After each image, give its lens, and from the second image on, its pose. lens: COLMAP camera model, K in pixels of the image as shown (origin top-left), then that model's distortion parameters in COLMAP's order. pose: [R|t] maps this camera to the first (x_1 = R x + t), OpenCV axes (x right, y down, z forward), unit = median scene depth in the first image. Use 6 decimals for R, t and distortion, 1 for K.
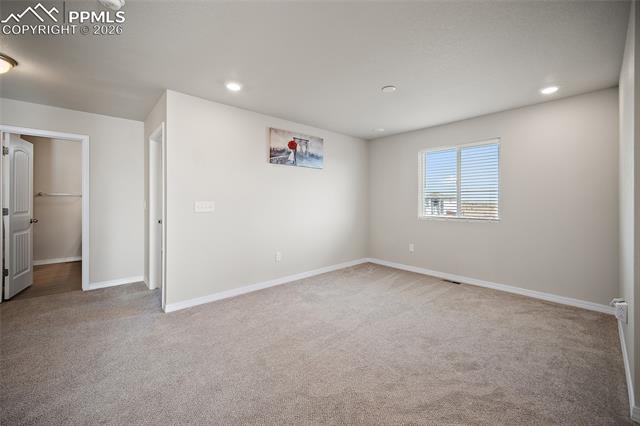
lens RADIAL K [[254.2, 0, 319.8], [0, 254.2, 202.8], [0, 0, 1]] dist [-0.000243, -0.000455]
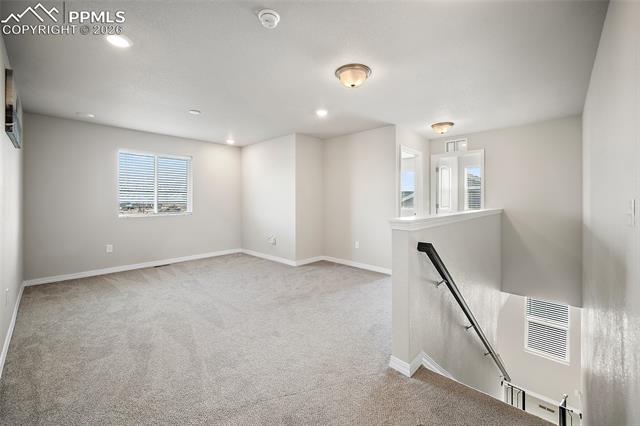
lens RADIAL K [[263.6, 0, 320.2], [0, 263.6, 198.6], [0, 0, 1]] dist [0.000059, -0.000059]
pose [[-0.075802, 0.002522, 0.997120, -0.821173], [0.004496, 0.999987, -0.002188, -0.004077], [-0.997113, 0.004318, -0.075812, 0.349687]]
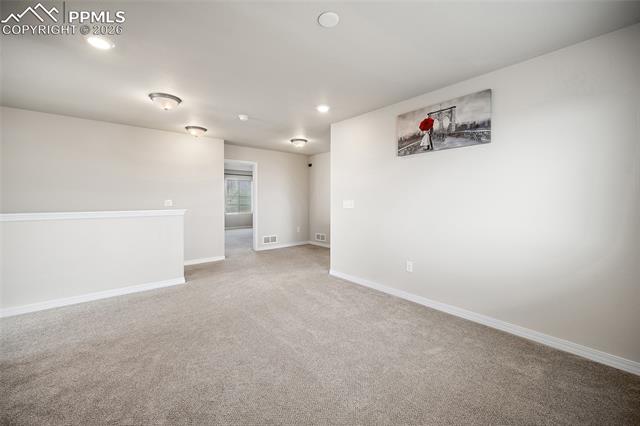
lens RADIAL K [[254.2, 0, 319.8], [0, 254.2, 202.8], [0, 0, 1]] dist [-0.000243, -0.000455]
pose [[-0.027535, 0.013728, -0.999527, 0.681857], [-0.001374, 0.999904, 0.013771, -0.007876], [0.999620, 0.001752, -0.027514, 0.744382]]
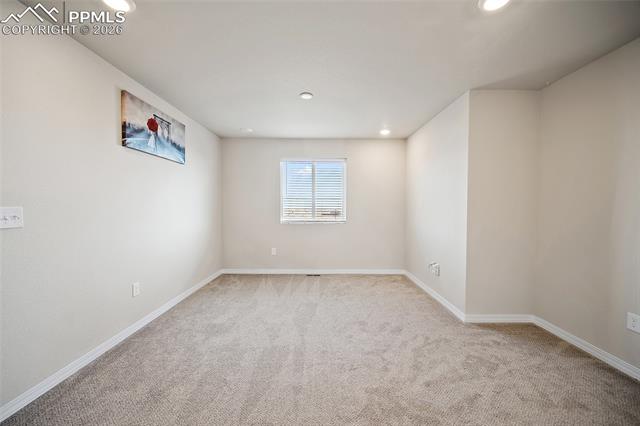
lens RADIAL K [[254.7, 0, 320.0], [0, 254.7, 213.0], [0, 0, 1]] dist [-0.001774, -0.000312]
pose [[0.672033, -0.016792, 0.740331, -0.335264], [0.000511, 0.999753, 0.022212, -0.002639], [-0.740521, -0.014548, 0.671876, 0.200913]]
